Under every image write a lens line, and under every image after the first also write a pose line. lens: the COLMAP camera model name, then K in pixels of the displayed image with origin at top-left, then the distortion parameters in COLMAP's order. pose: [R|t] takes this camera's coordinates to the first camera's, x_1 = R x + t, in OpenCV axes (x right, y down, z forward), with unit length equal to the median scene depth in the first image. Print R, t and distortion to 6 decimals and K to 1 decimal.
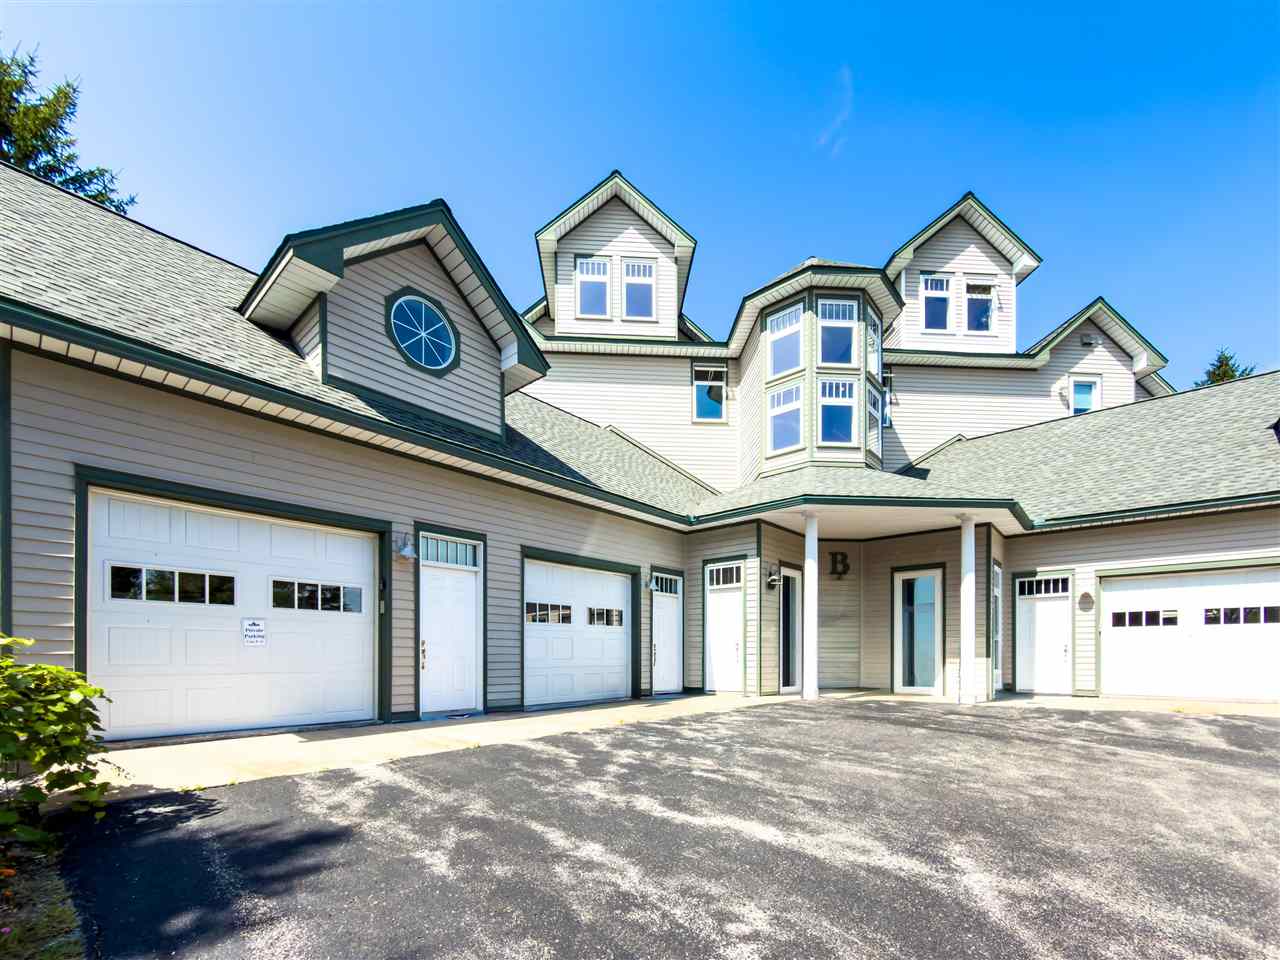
lens RADIAL K [[514.4, 0, 629.7], [0, 514.4, 543.9], [0, 0, 1]] dist [0.002291, 0.000144]
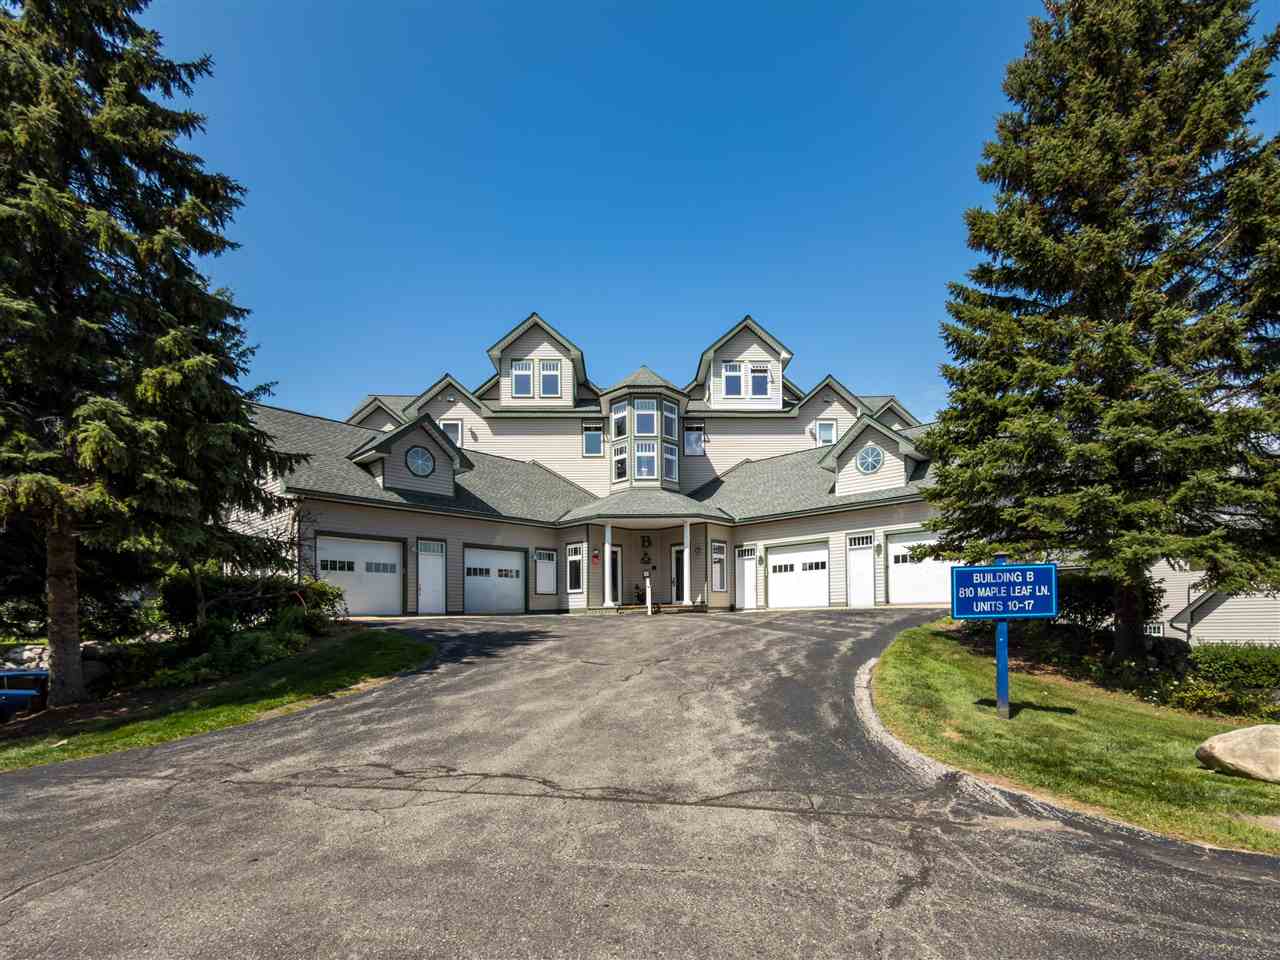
lens RADIAL K [[514.4, 0, 641.3], [0, 514.4, 479.5], [0, 0, 1]] dist [0.002291, 0.000144]
pose [[0.999662, -0.019222, 0.017485, 0.380474], [0.019992, 0.998790, -0.044941, -0.110535], [-0.016600, 0.045275, 0.998837, -0.914641]]
